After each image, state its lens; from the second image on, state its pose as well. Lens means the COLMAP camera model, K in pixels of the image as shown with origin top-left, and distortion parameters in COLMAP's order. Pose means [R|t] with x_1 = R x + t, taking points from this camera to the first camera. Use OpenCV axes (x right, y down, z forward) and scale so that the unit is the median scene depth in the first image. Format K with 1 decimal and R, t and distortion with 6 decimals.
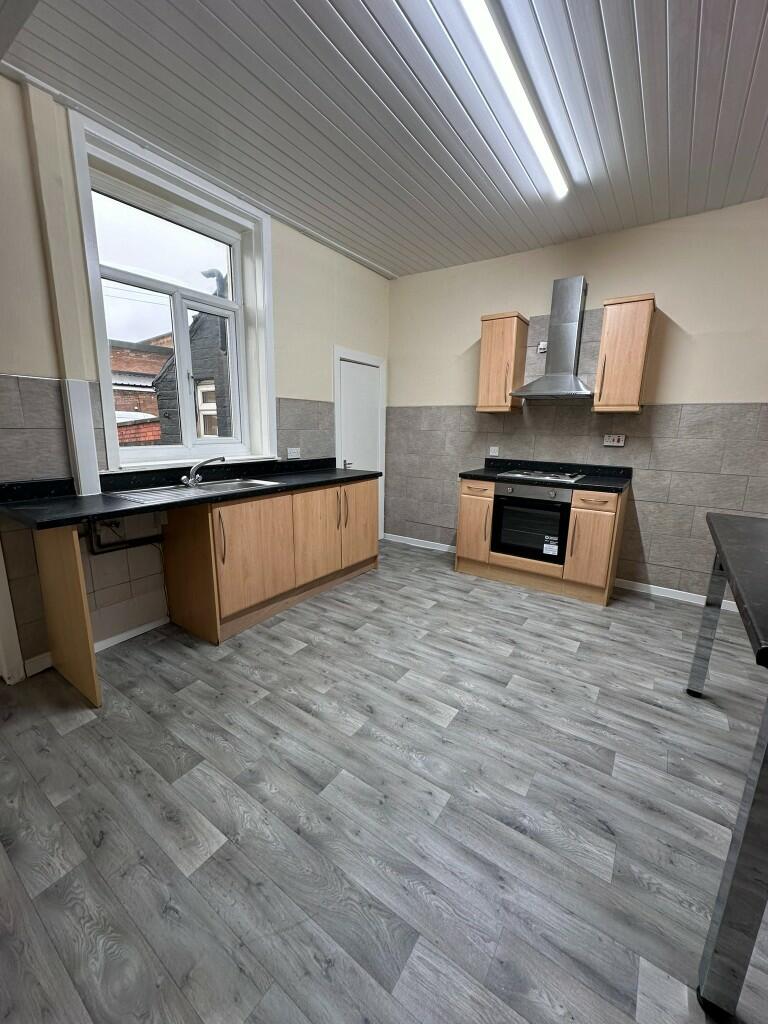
lens RADIAL K [[406.2, 0, 385.6], [0, 406.2, 517.3], [0, 0, 1]] dist [-0.003427, 0.000671]
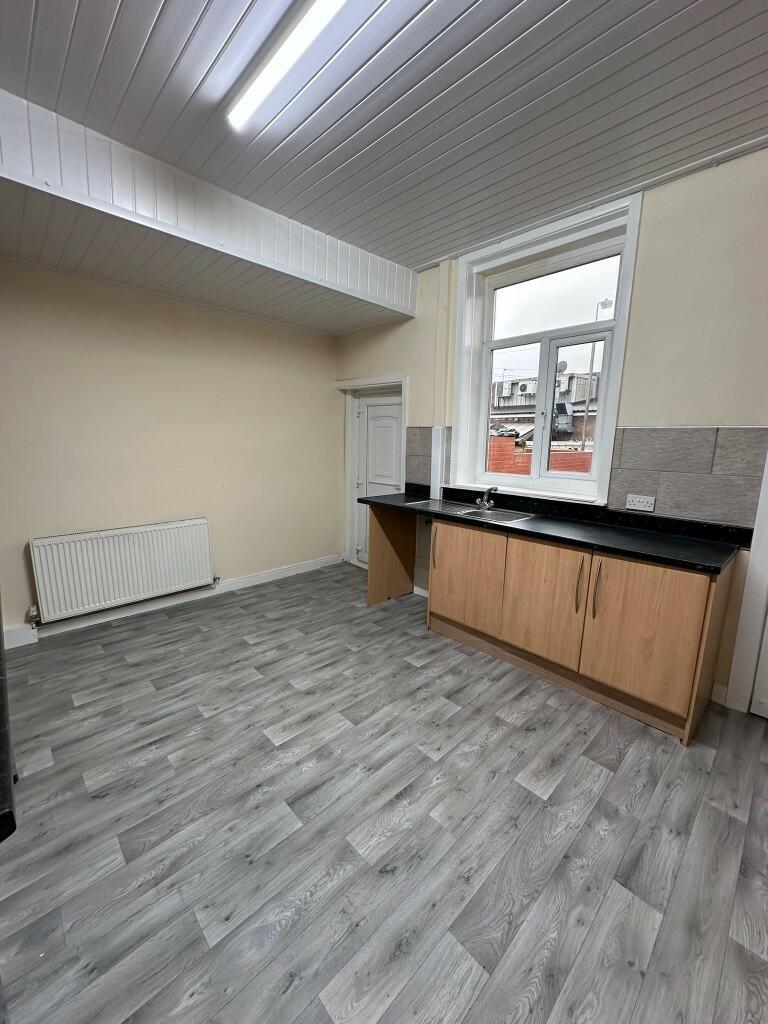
lens RADIAL K [[406.2, 0, 383.8], [0, 406.2, 517.7], [0, 0, 1]] dist [-0.003427, 0.000671]
pose [[-0.201564, 0.173321, -0.964019, 0.848610], [-0.236530, 0.946477, 0.219623, -0.285217], [0.950487, 0.272287, -0.149780, 1.073402]]
